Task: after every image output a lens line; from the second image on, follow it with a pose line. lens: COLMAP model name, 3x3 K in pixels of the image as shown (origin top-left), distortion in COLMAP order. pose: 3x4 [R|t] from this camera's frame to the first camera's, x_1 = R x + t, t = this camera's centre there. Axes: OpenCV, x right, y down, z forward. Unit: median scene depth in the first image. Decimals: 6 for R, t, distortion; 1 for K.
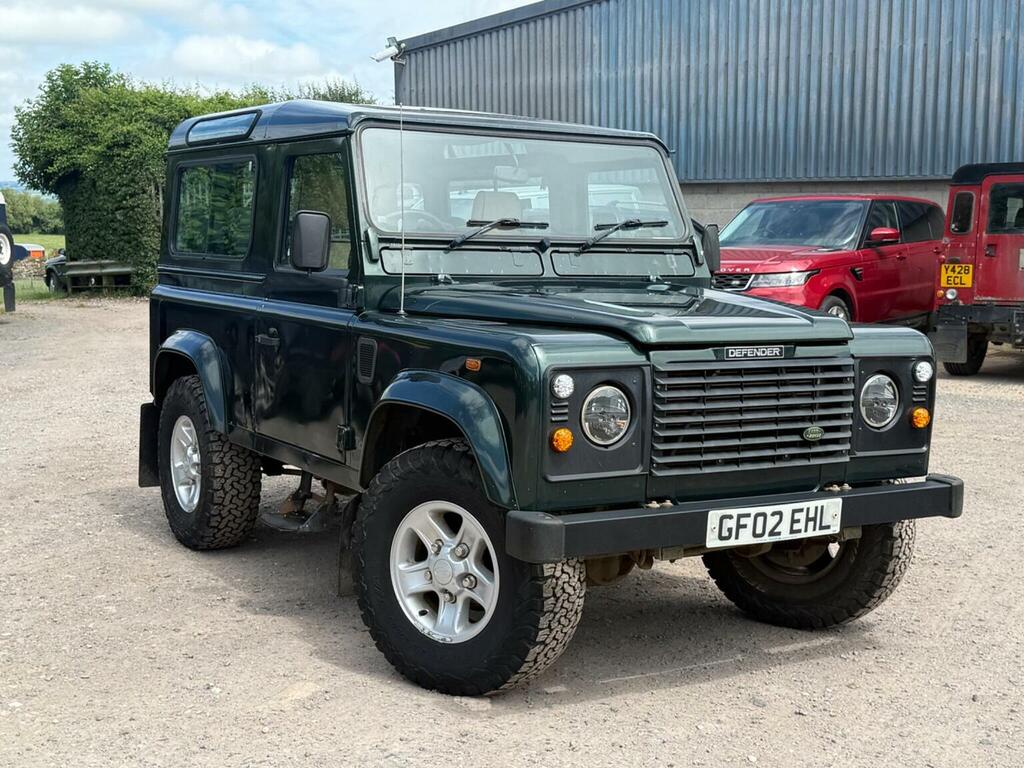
lens RADIAL K [[1409.8, 0, 512.0], [0, 1409.8, 384.0], [0, 0, 1]] dist [0.167291, -0.355829]
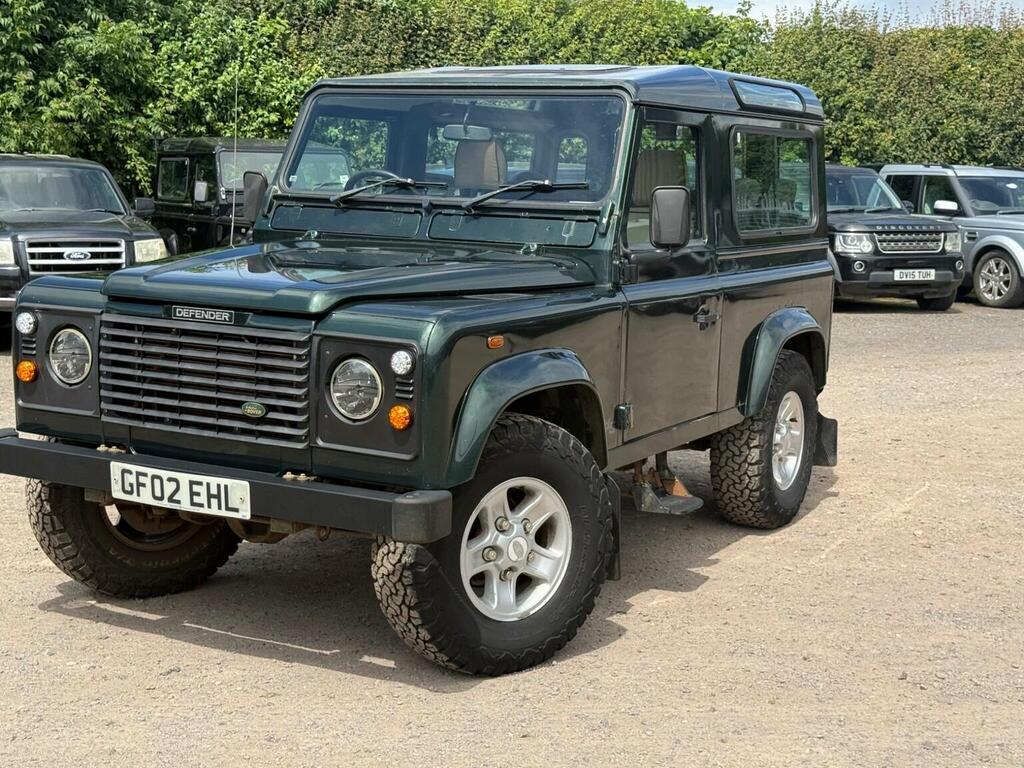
lens RADIAL K [[1507.2, 0, 523.9], [0, 1507.2, 358.8], [0, 0, 1]] dist [0.178928, -0.178856]
pose [[0.503422, 0.101890, -0.858012, 1.117432], [-0.105827, 0.992817, 0.055806, -0.069841], [0.857535, 0.062707, 0.510589, 0.627938]]
